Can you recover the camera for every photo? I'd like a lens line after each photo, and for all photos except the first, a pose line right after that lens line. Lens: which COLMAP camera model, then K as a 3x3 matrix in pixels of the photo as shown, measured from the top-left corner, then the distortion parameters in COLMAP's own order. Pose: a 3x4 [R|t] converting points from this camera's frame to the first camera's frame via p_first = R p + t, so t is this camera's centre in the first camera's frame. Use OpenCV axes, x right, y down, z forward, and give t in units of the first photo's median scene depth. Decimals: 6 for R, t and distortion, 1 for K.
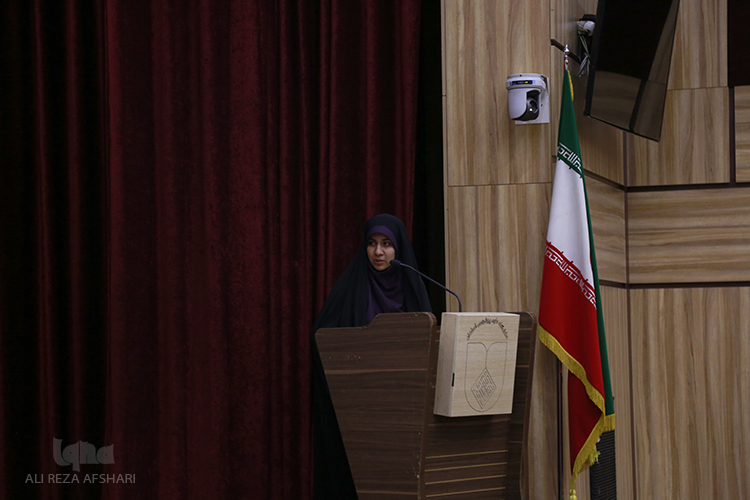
lens RADIAL K [[2268.8, 0, 376.0], [0, 2268.8, 247.3], [0, 0, 1]] dist [0.716135, 0.000000]
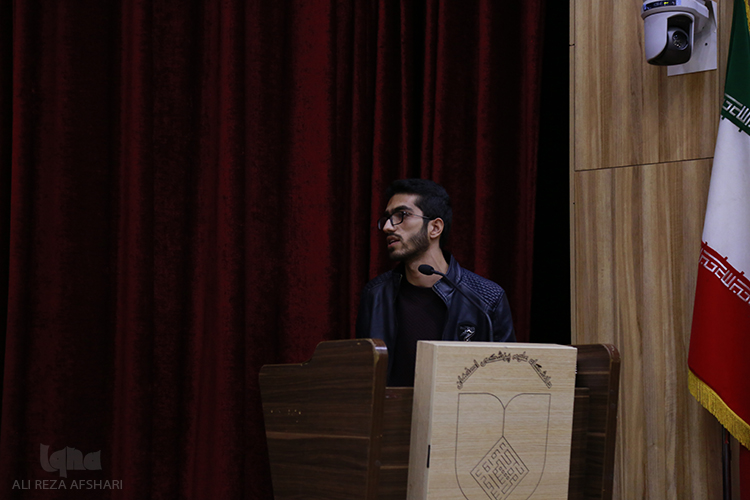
lens RADIAL K [[1397.6, 0, 373.7], [0, 1397.6, 250.6], [0, 0, 1]] dist [0.277198, 0.000000]
pose [[0.935206, -0.011897, -0.353905, 0.129400], [-0.006452, 0.998697, -0.050622, 0.020917], [0.354046, 0.049625, 0.933911, 0.573466]]
